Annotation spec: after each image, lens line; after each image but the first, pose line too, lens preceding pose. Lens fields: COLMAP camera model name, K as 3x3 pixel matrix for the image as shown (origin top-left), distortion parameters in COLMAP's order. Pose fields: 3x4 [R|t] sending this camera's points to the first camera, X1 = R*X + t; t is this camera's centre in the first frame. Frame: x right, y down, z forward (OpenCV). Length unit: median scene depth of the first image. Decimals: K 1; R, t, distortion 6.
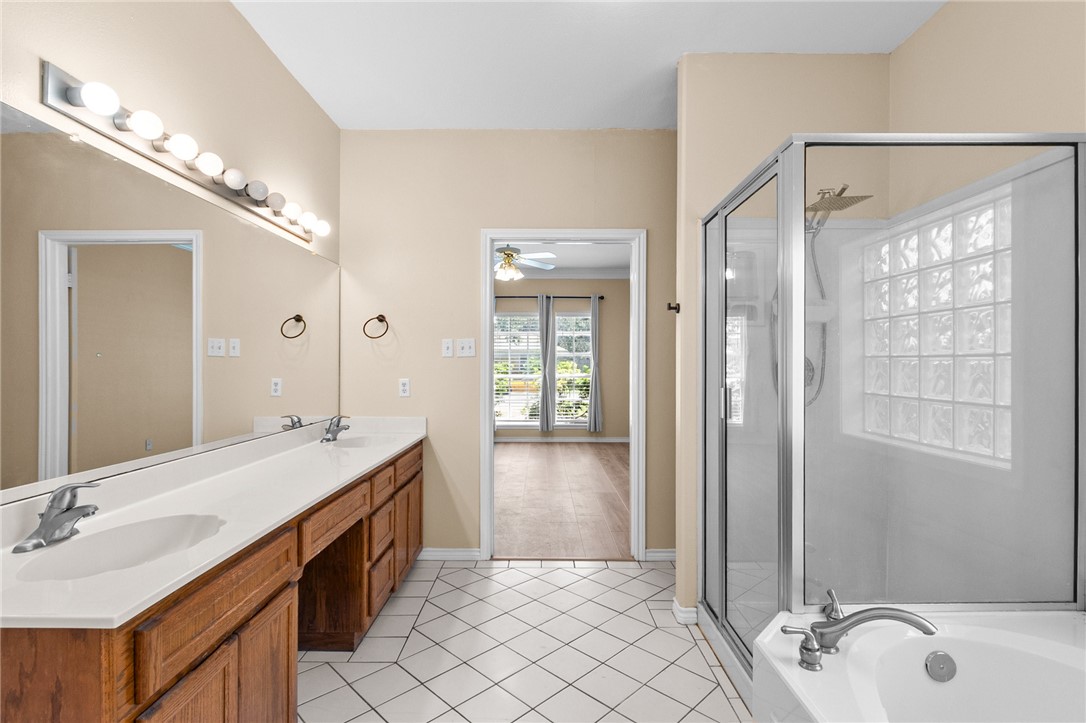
lens RADIAL K [[527.9, 0, 543.0], [0, 527.9, 361.5], [0, 0, 1]] dist [-0.001309, -0.000312]
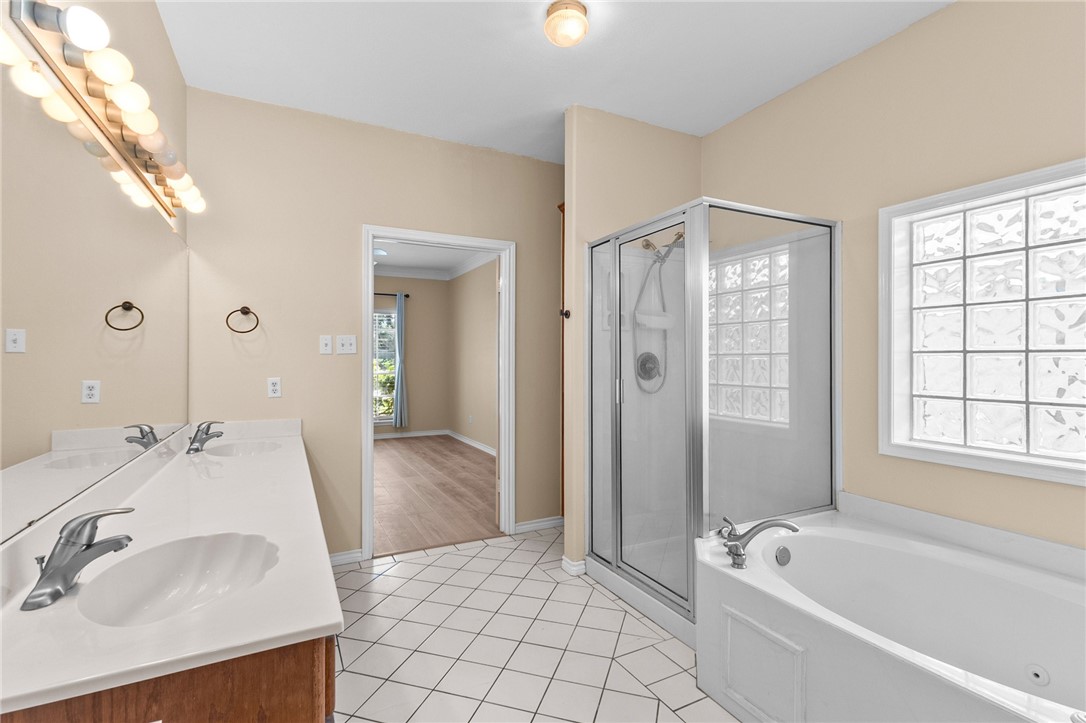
lens RADIAL K [[510.0, 0, 546.0], [0, 510.0, 356.8], [0, 0, 1]] dist [0.022121, -0.000171]
pose [[0.886769, -0.000113, 0.462212, -0.288325], [0.001106, 0.999998, -0.001877, -0.001638], [-0.462211, 0.002176, 0.886767, -0.008767]]
